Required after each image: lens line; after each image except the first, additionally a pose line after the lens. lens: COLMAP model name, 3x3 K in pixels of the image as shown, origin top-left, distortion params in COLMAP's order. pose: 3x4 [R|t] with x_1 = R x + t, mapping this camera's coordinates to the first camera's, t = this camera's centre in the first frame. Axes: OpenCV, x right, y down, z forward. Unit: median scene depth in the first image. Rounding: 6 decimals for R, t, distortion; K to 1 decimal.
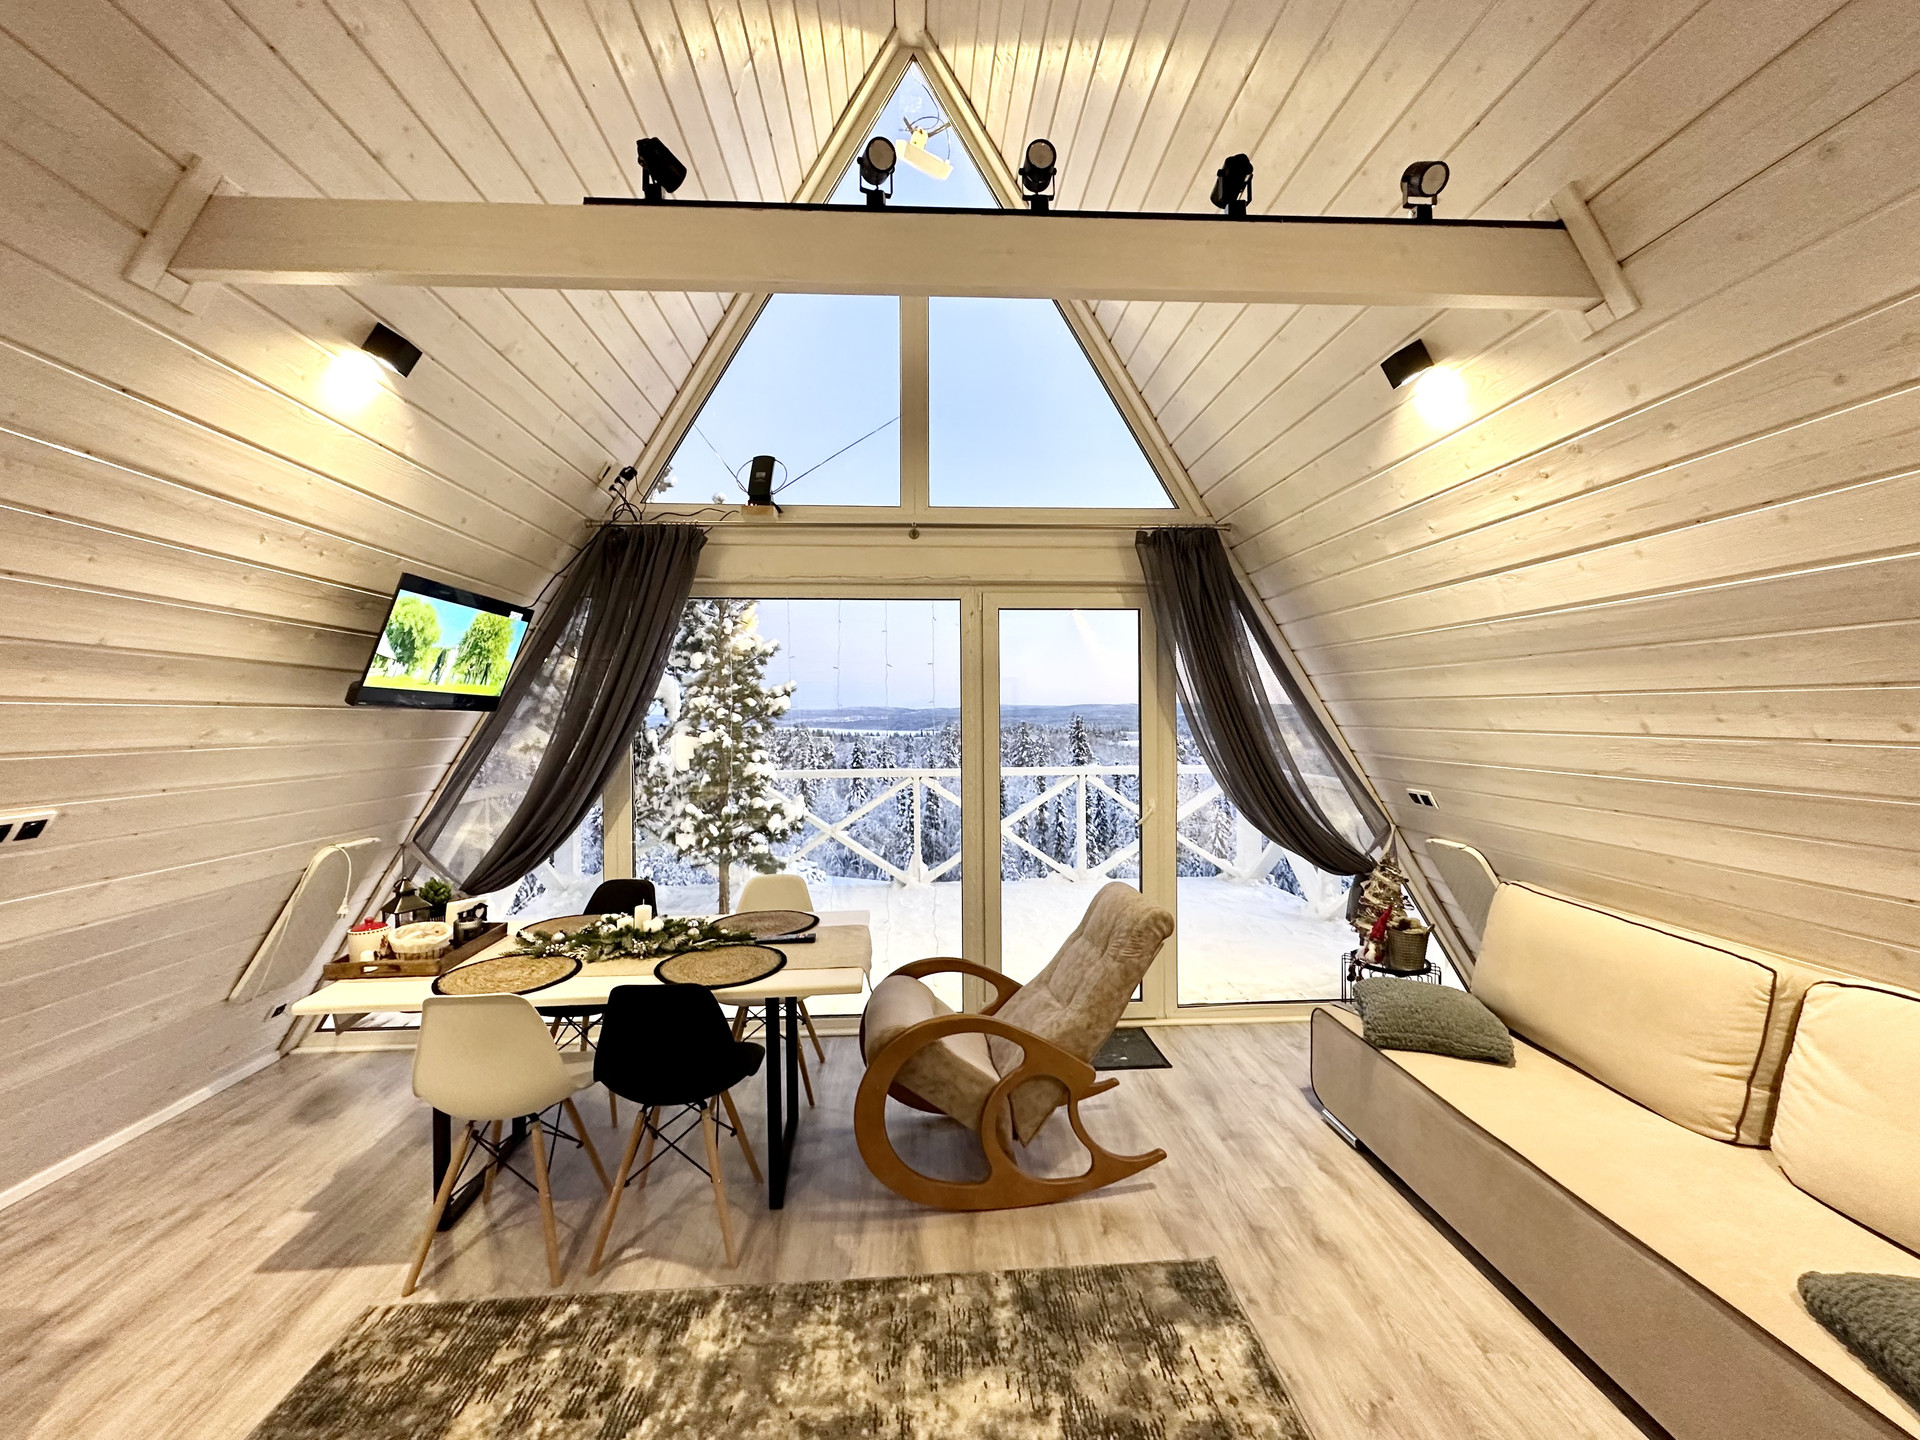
lens RADIAL K [[761.7, 0, 960.0], [0, 761.7, 720.0], [0, 0, 1]] dist [0.000652, -0.000497]
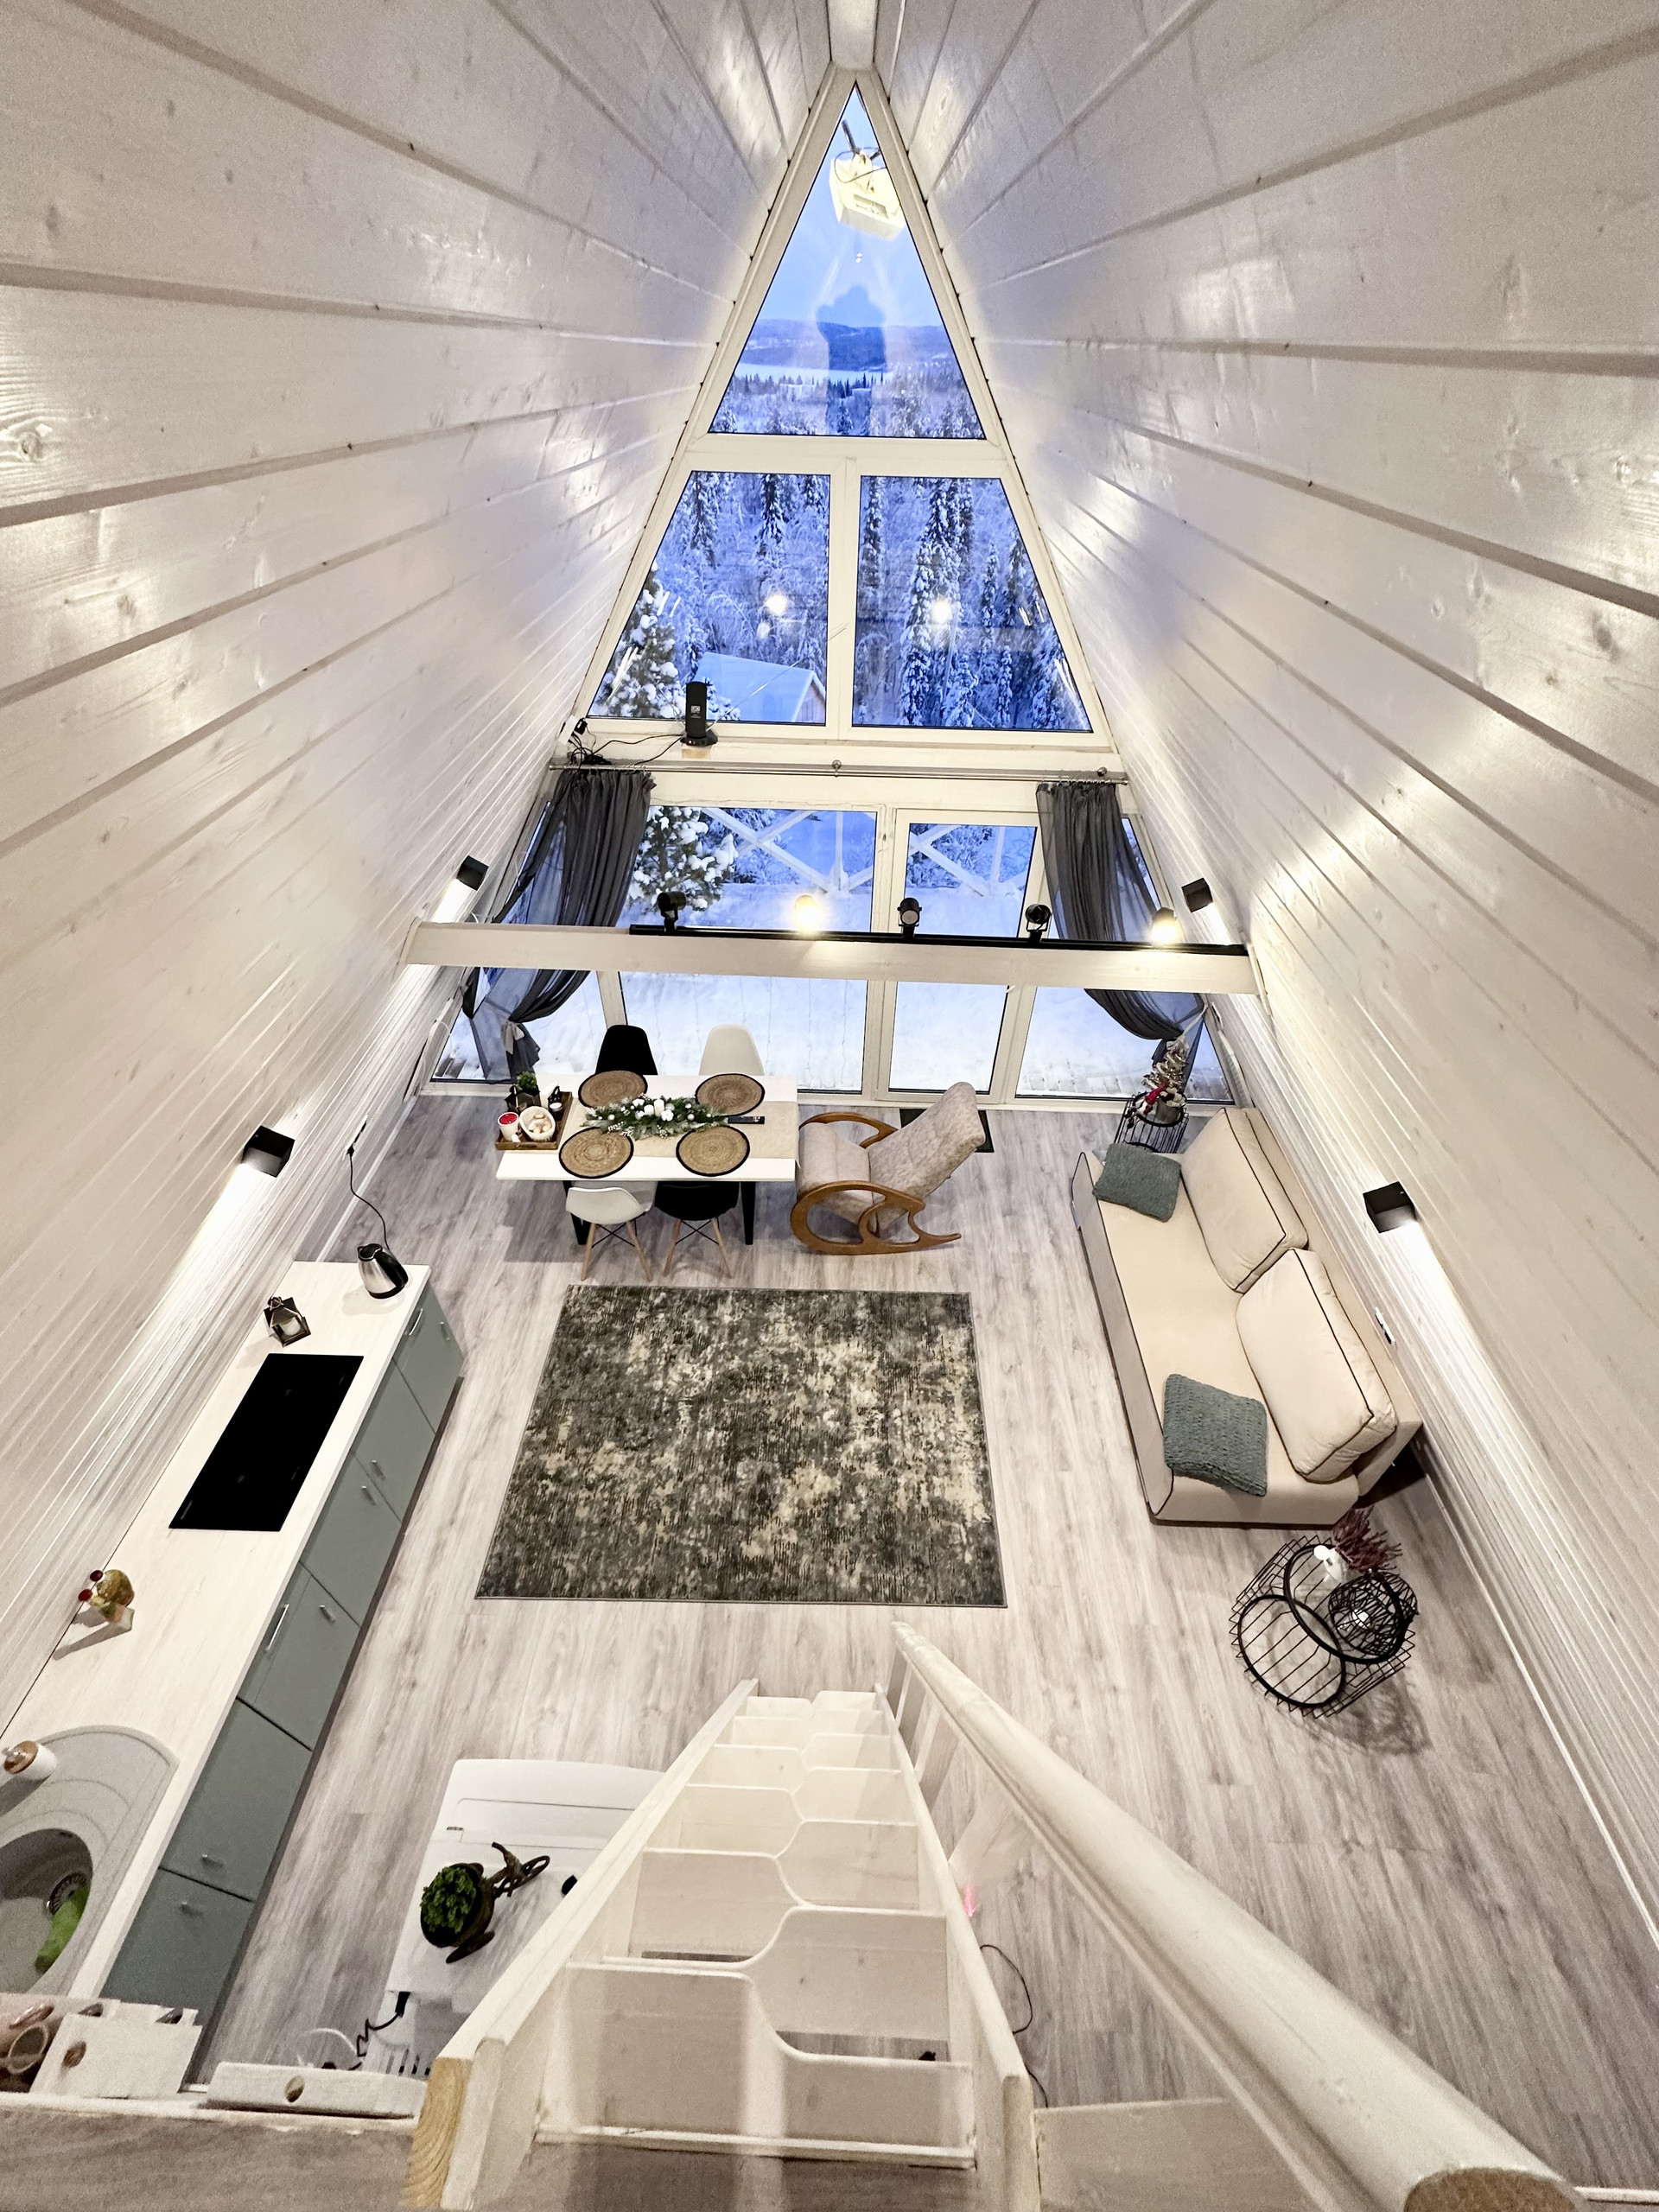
lens RADIAL K [[877.5, 0, 829.5], [0, 877.5, 1106.0], [0, 0, 1]] dist [0.000652, -0.000497]
pose [[0.996383, 0.071582, -0.045788, 0.037931], [-0.024403, 0.757196, 0.652732, -1.187355], [0.081394, -0.649253, 0.756204, -0.467077]]
